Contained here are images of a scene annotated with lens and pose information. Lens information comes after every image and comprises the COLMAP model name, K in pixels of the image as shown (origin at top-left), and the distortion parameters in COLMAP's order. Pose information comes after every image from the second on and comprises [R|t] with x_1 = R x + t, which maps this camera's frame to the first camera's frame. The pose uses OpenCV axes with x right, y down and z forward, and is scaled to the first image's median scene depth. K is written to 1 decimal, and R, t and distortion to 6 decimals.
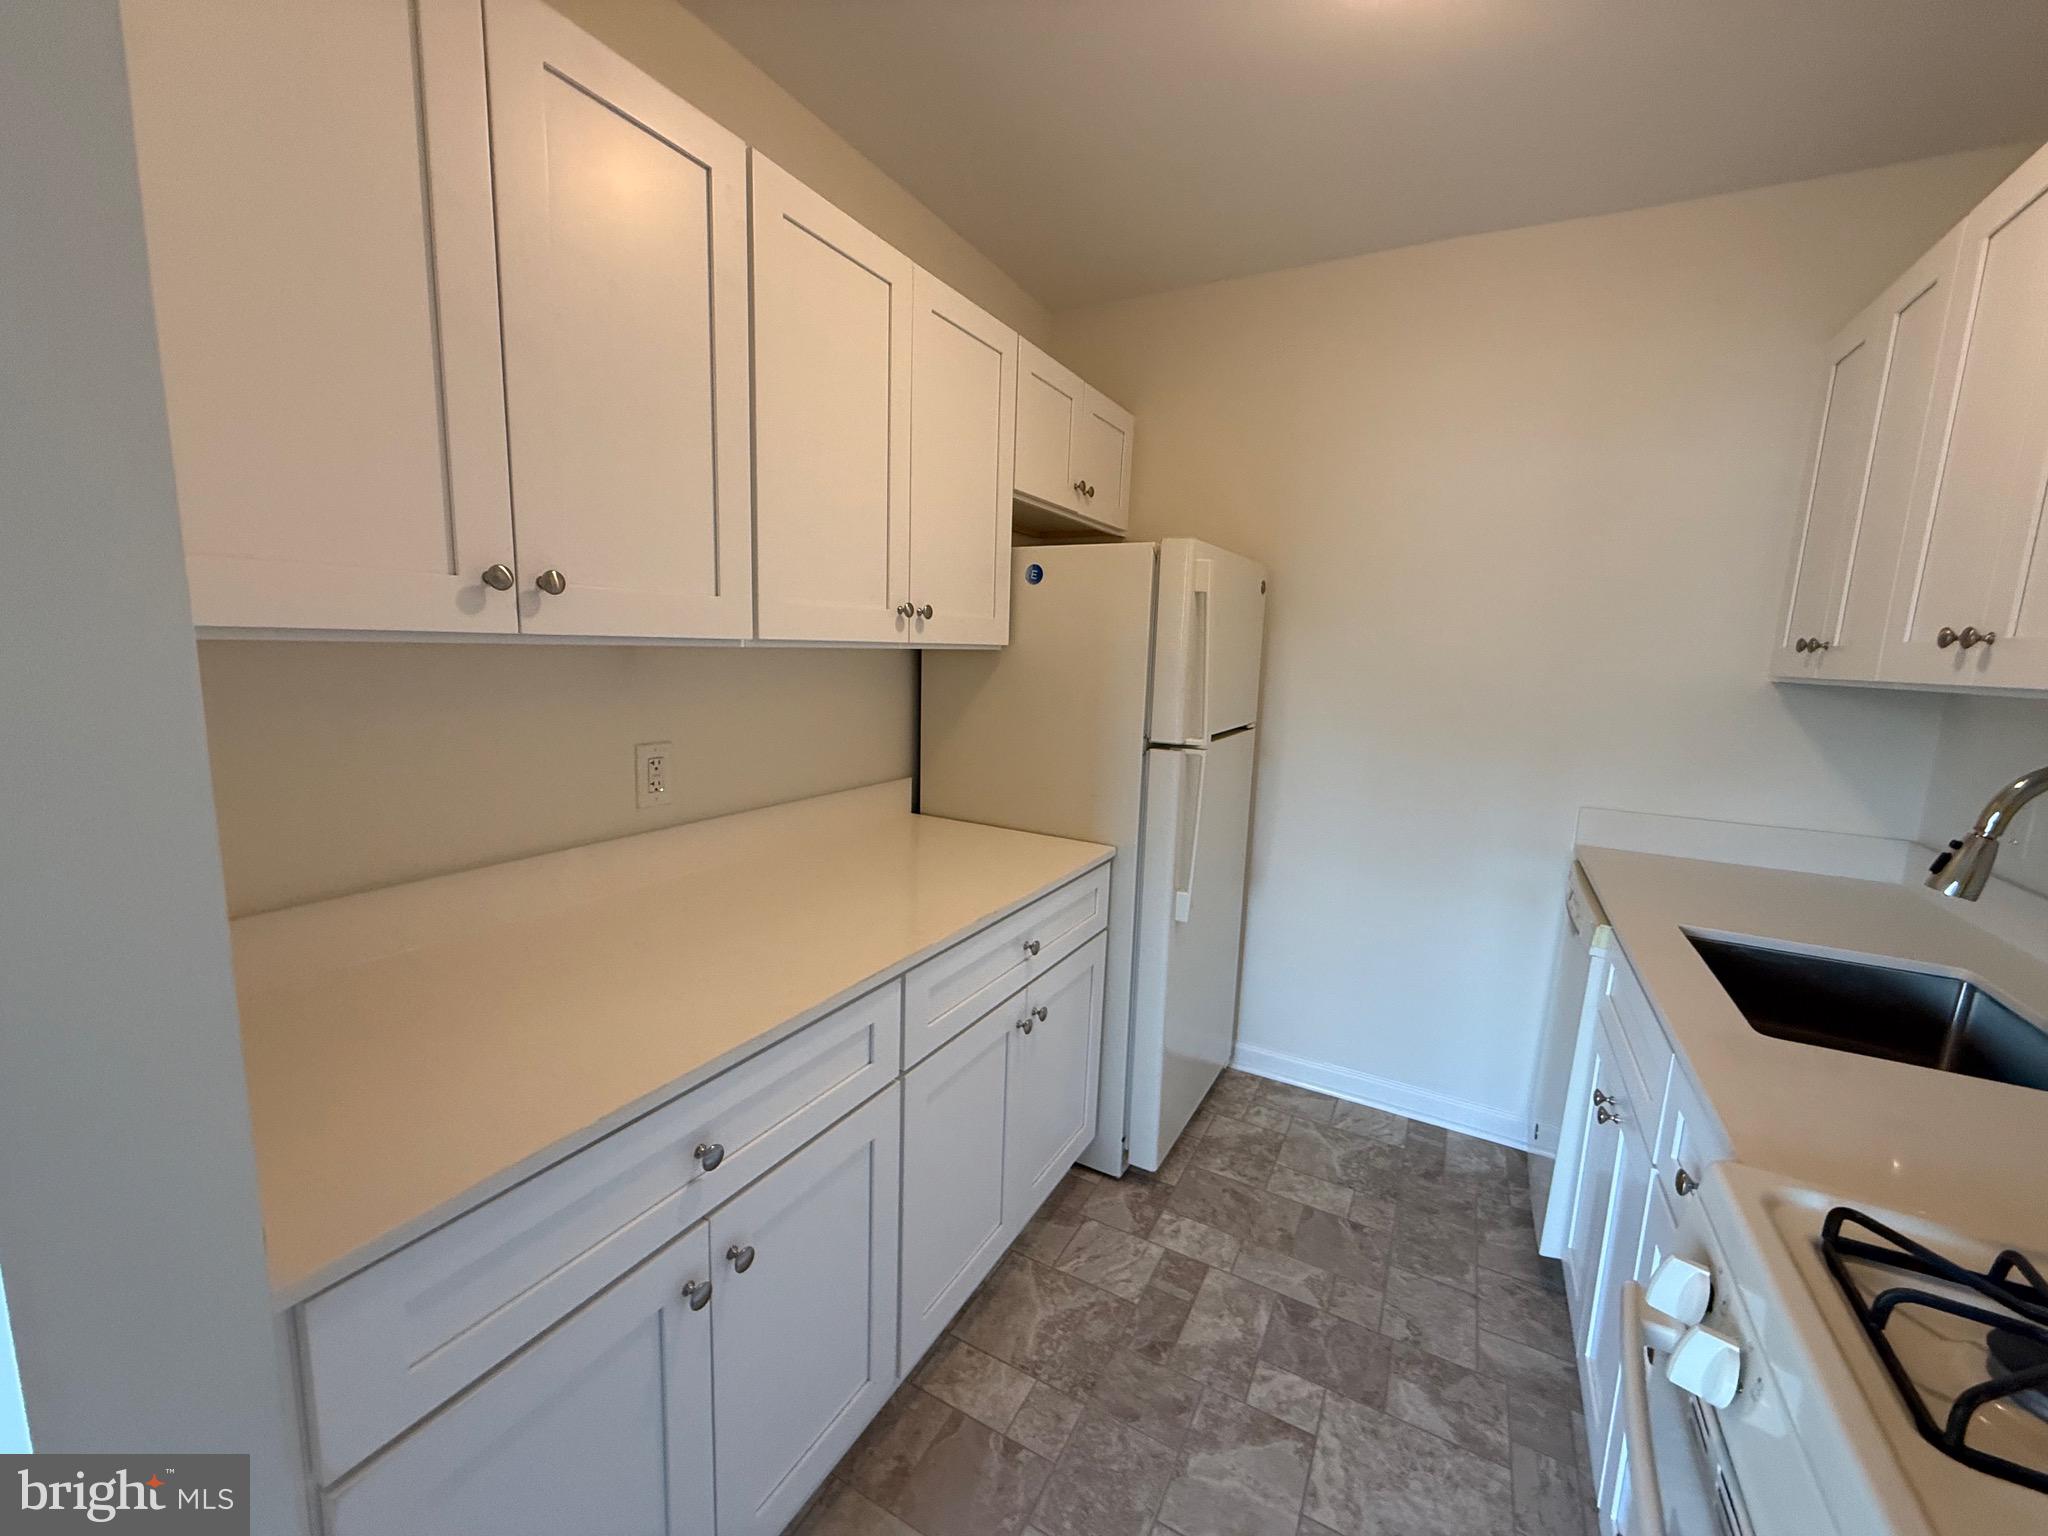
lens RADIAL K [[816.5, 0, 1017.8], [0, 816.5, 765.3], [0, 0, 1]] dist [0.000862, -0.000265]
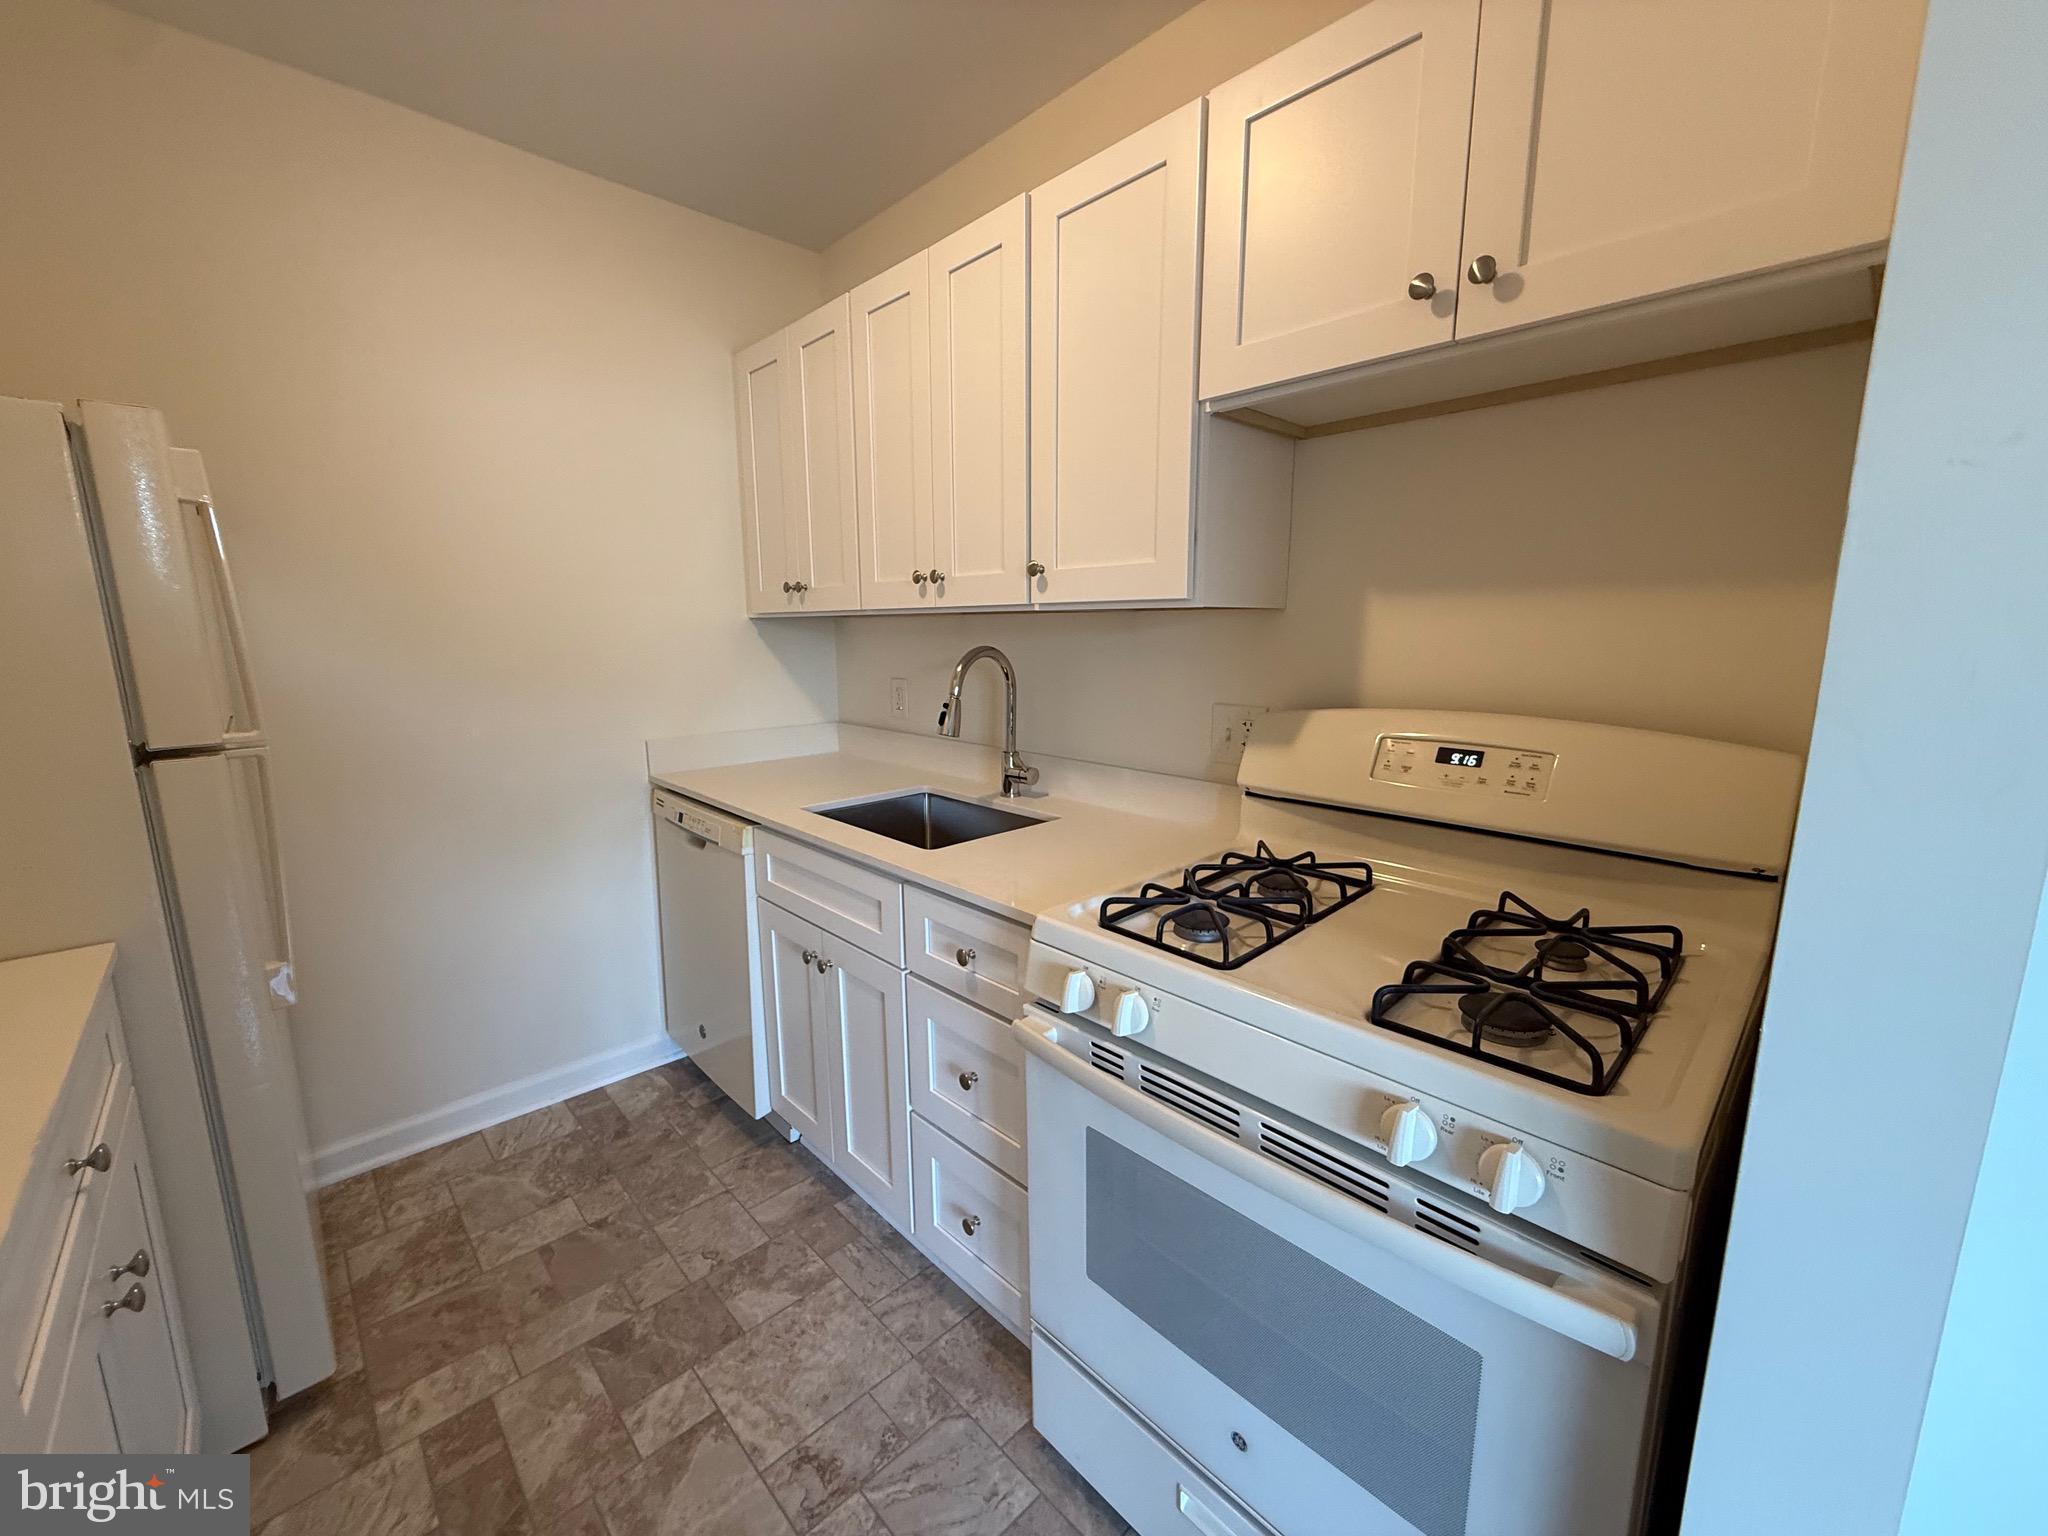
lens RADIAL K [[816.5, 0, 1017.8], [0, 816.5, 765.3], [0, 0, 1]] dist [0.000862, -0.000265]
pose [[0.297493, -0.198245, 0.933915, -0.230523], [0.158109, 0.974927, 0.156586, -0.012057], [-0.941541, 0.101077, 0.321378, 0.231318]]
